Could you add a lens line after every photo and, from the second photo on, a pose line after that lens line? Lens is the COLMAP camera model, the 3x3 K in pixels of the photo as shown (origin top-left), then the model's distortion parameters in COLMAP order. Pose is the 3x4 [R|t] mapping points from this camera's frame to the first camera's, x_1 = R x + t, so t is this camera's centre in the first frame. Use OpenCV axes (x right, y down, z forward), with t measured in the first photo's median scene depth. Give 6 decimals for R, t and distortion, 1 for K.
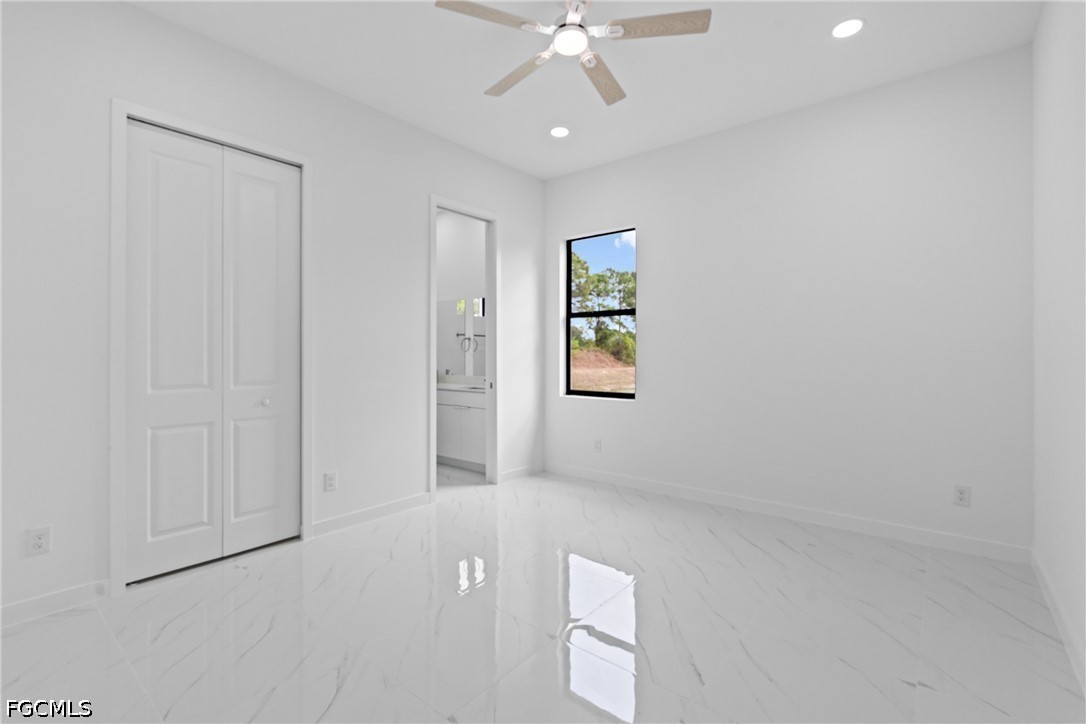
lens RADIAL K [[493.0, 0, 534.6], [0, 493.0, 359.1], [0, 0, 1]] dist [-0.002552, 0.001268]
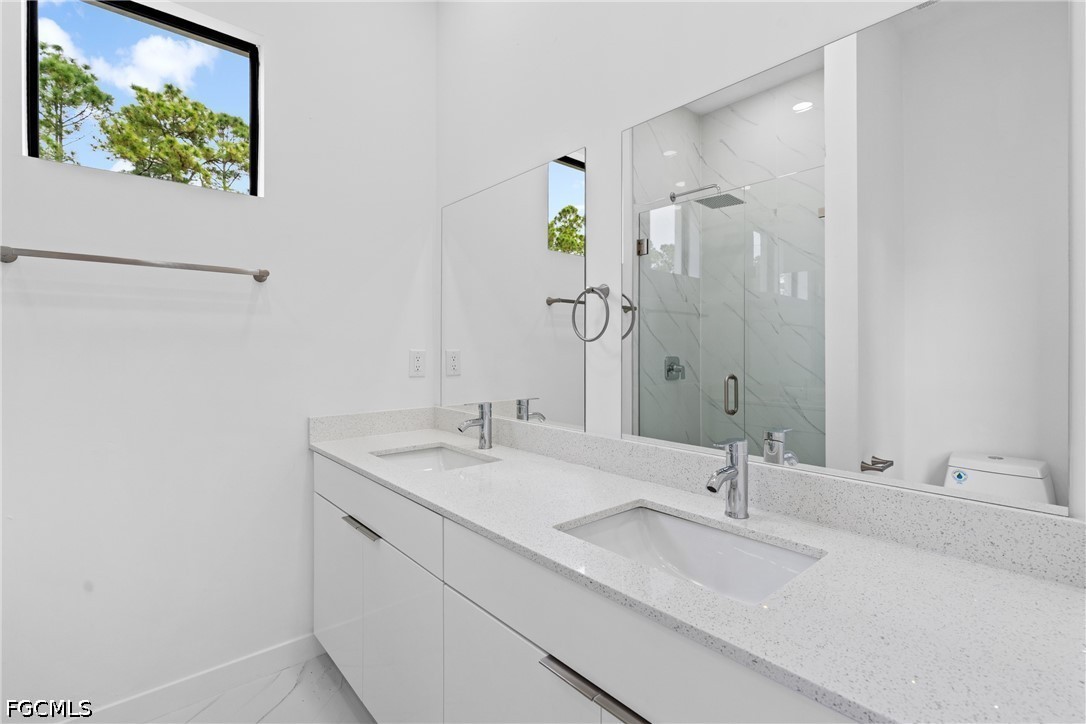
lens RADIAL K [[493.0, 0, 544.2], [0, 493.0, 355.1], [0, 0, 1]] dist [-0.002552, 0.001268]
pose [[0.990164, 0.006631, -0.139755, -0.151932], [-0.008321, 0.999899, -0.011513, -0.004645], [0.139665, 0.012563, 0.990119, 0.877880]]
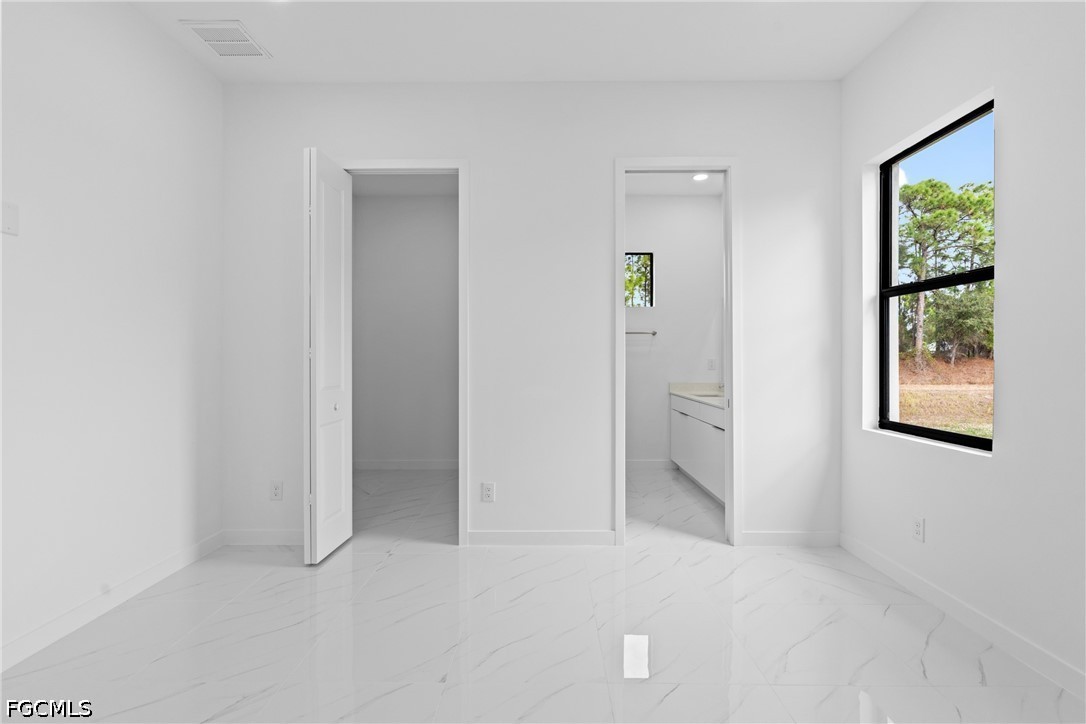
lens RADIAL K [[493.0, 0, 543.0], [0, 493.0, 361.0], [0, 0, 1]] dist [-0.002552, 0.001268]
pose [[0.632818, 0.003409, -0.774293, 0.274522], [-0.006868, 0.999976, -0.001211, -0.003770], [0.774270, 0.006085, 0.632826, 0.333227]]
